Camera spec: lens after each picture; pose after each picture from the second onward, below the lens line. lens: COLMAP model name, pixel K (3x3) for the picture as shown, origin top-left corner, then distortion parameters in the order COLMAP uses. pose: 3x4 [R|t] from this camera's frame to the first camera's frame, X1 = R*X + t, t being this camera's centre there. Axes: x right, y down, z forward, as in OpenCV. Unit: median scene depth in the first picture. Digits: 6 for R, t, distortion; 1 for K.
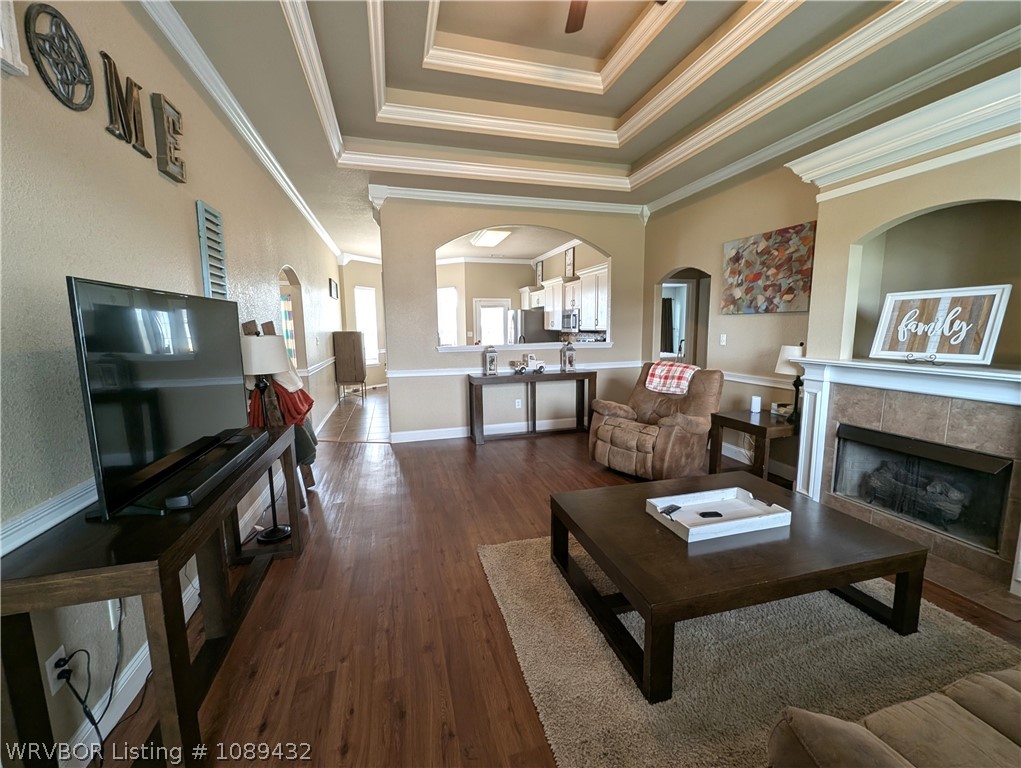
lens RADIAL K [[419.3, 0, 515.1], [0, 419.3, 377.0], [0, 0, 1]] dist [-0.000792, 0.000392]
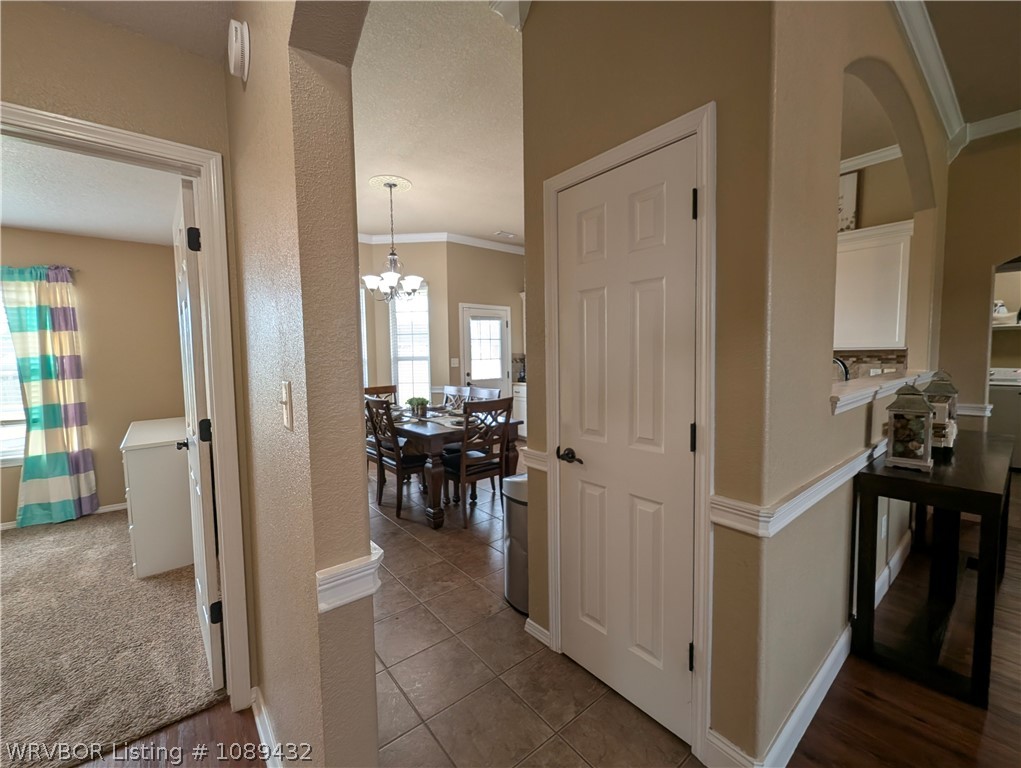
lens RADIAL K [[419.3, 0, 512.7], [0, 419.3, 378.7], [0, 0, 1]] dist [-0.000792, 0.000392]
pose [[0.916445, -0.027026, 0.399247, -0.630862], [0.051746, 0.997344, -0.051265, -0.104056], [-0.396801, 0.067641, 0.915409, 0.998898]]
